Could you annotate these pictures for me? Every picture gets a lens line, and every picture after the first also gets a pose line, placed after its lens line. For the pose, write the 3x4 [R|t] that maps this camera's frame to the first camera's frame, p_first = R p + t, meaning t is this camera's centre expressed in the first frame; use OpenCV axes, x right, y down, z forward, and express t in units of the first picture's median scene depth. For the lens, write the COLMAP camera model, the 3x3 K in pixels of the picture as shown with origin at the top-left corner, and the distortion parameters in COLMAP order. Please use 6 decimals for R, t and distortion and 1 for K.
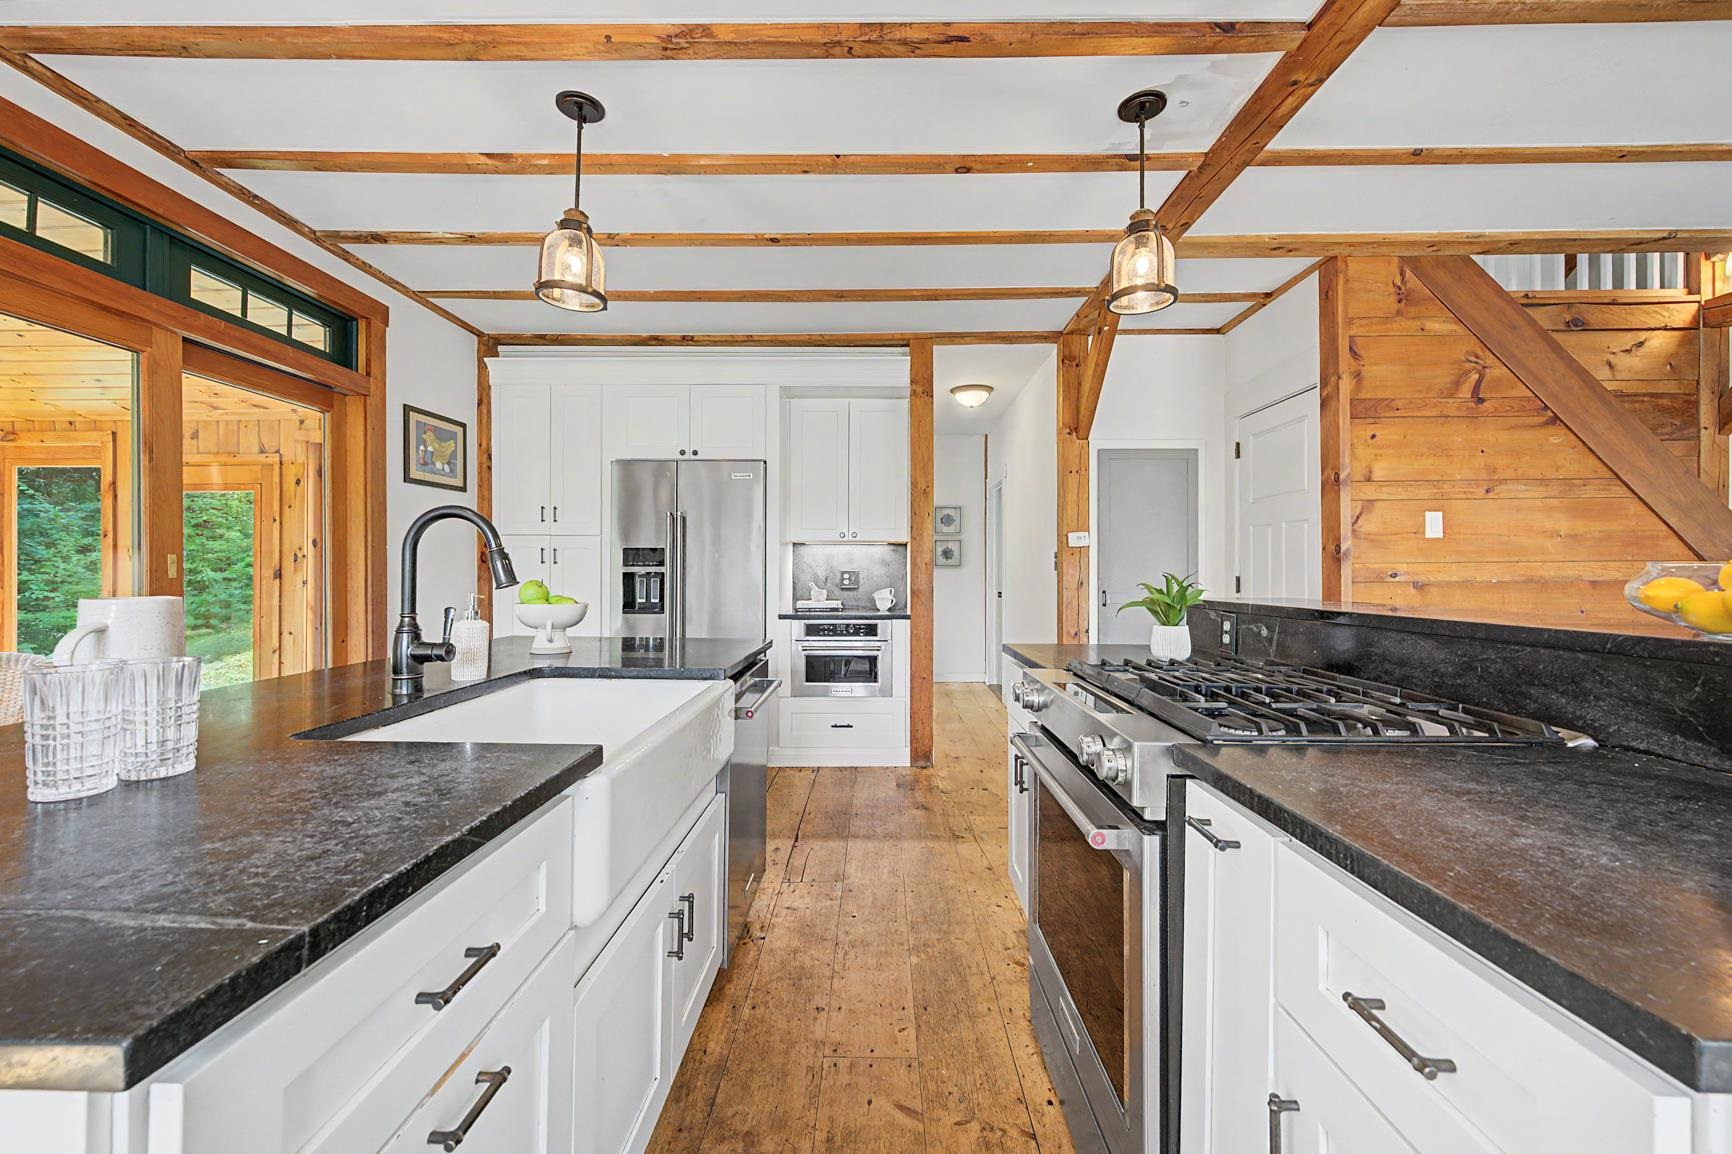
lens RADIAL K [[689.0, 0, 862.4], [0, 689.0, 571.6], [0, 0, 1]] dist [0.004490, -0.001253]
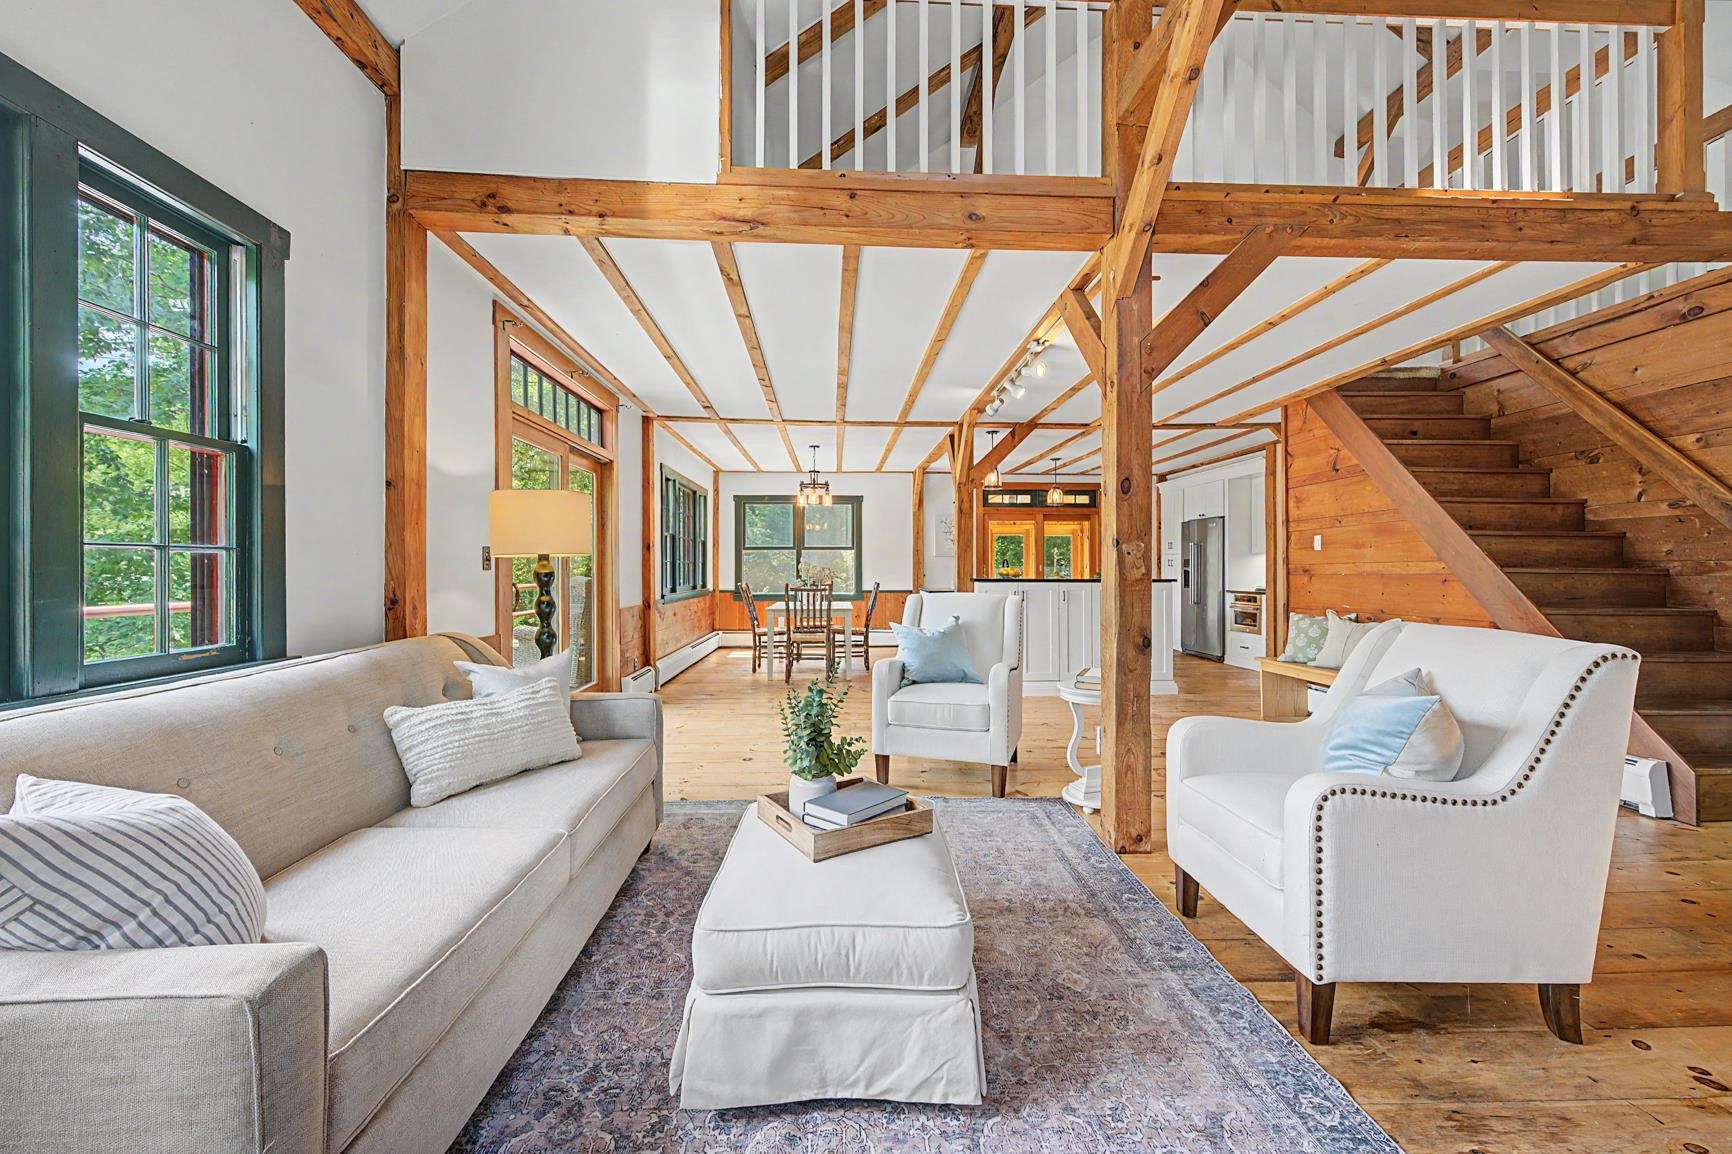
lens RADIAL K [[689.0, 0, 864.7], [0, 689.0, 570.5], [0, 0, 1]] dist [0.004490, -0.001253]
pose [[0.074005, -0.001970, -0.997256, 2.283158], [0.002204, 0.999996, -0.001811, 0.005035], [0.997255, -0.002064, 0.074009, -0.290086]]
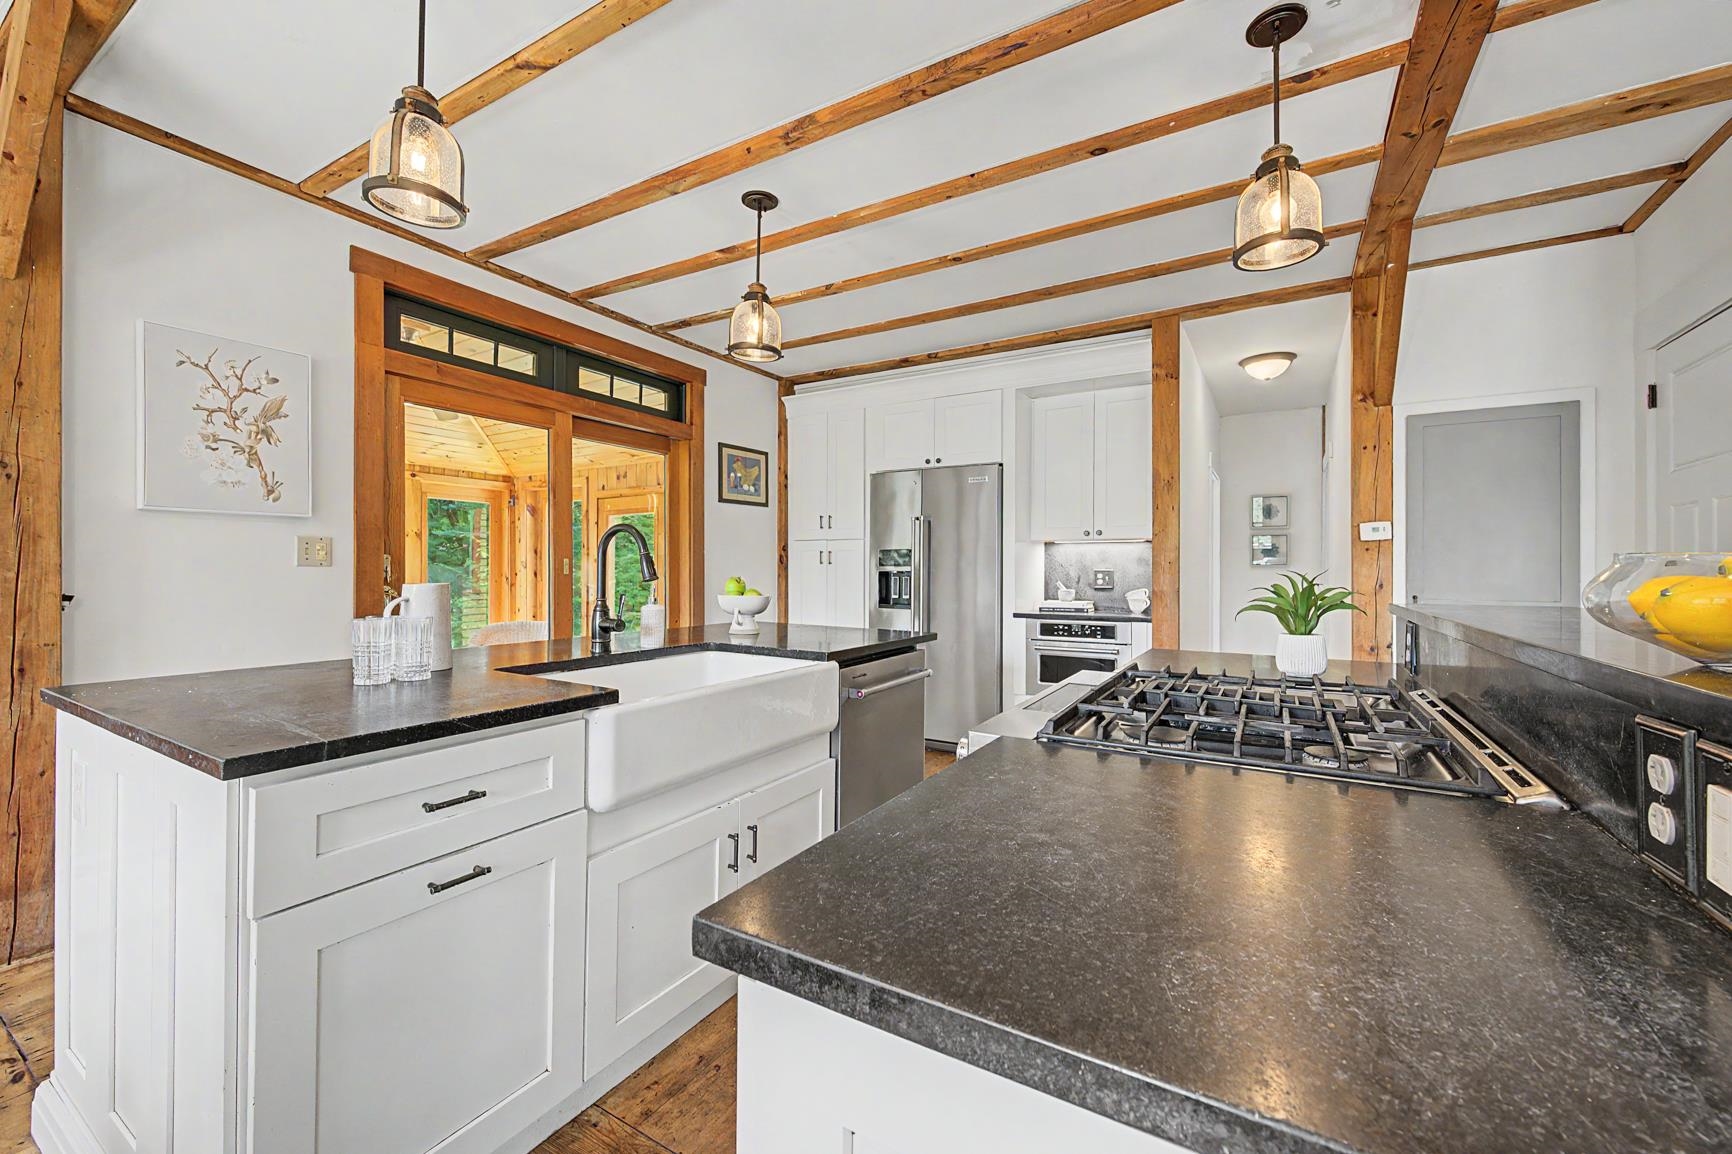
lens RADIAL K [[689.0, 0, 858.0], [0, 689.0, 573.1], [0, 0, 1]] dist [0.004490, -0.001253]
pose [[0.866178, 0.002478, -0.499729, 0.231327], [-0.001376, 0.999996, 0.002574, 0.001097], [0.499733, -0.001542, 0.866178, 0.000555]]
